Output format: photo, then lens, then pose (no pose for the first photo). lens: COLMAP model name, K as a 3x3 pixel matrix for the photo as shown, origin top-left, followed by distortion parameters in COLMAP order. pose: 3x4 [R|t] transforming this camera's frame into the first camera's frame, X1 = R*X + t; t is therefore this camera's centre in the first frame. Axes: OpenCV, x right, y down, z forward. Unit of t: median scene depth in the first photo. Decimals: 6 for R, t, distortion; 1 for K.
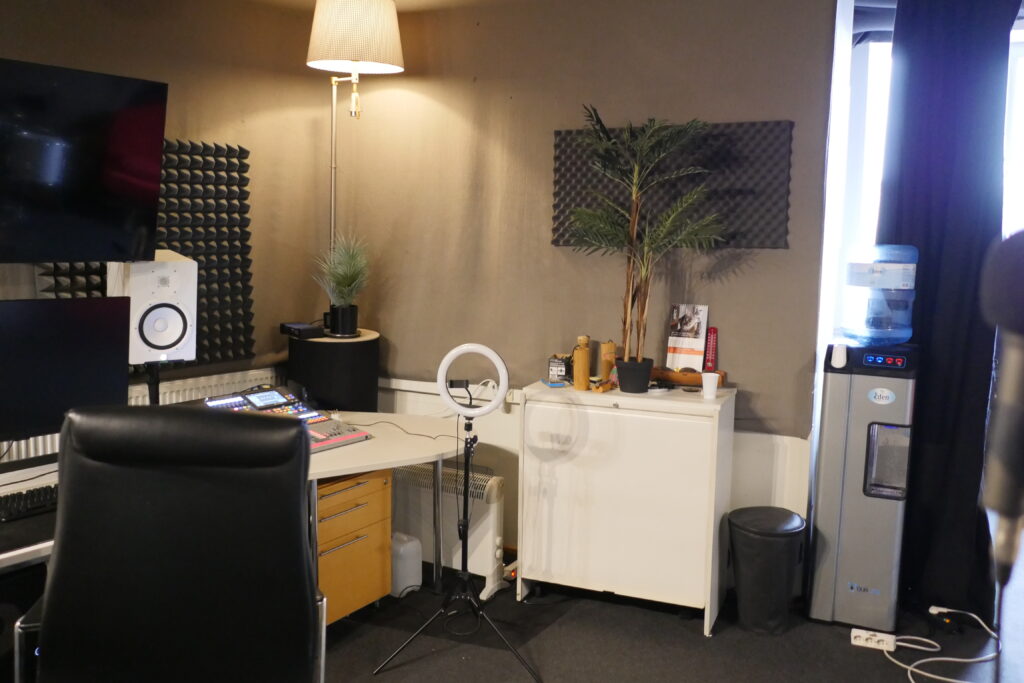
lens RADIAL K [[901.8, 0, 513.3], [0, 901.8, 340.0], [0, 0, 1]] dist [-0.018907, 0.012760]
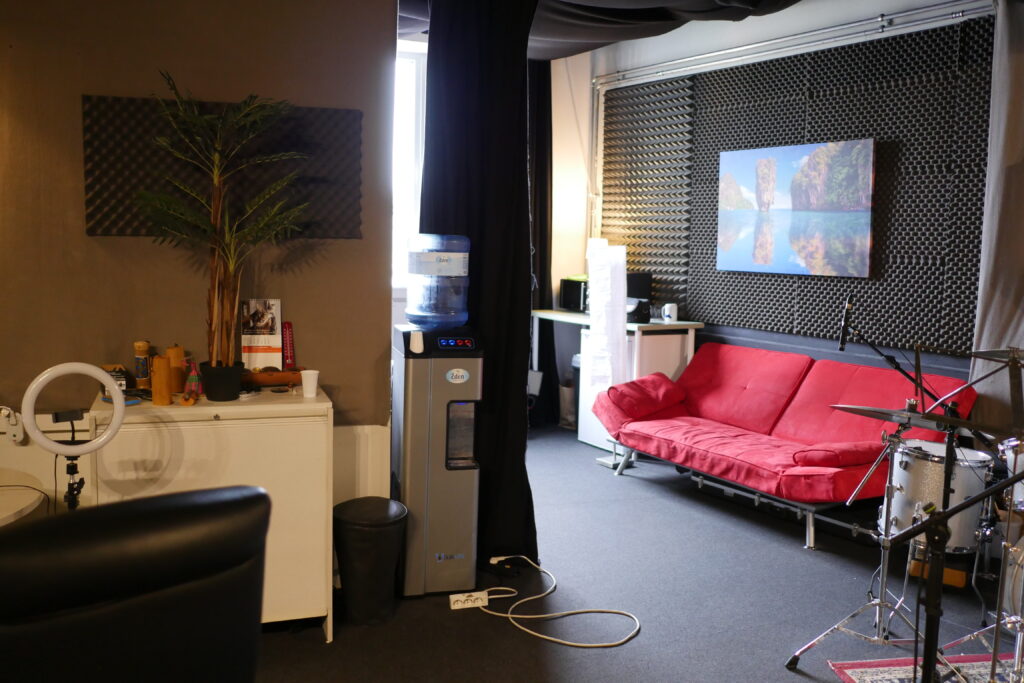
lens RADIAL K [[901.8, 0, 513.3], [0, 901.8, 340.0], [0, 0, 1]] dist [-0.018907, 0.012760]
pose [[0.740507, -0.076534, 0.667677, -0.245888], [0.064209, 0.997007, 0.043071, -0.021472], [-0.668974, 0.010976, 0.743204, 0.143094]]
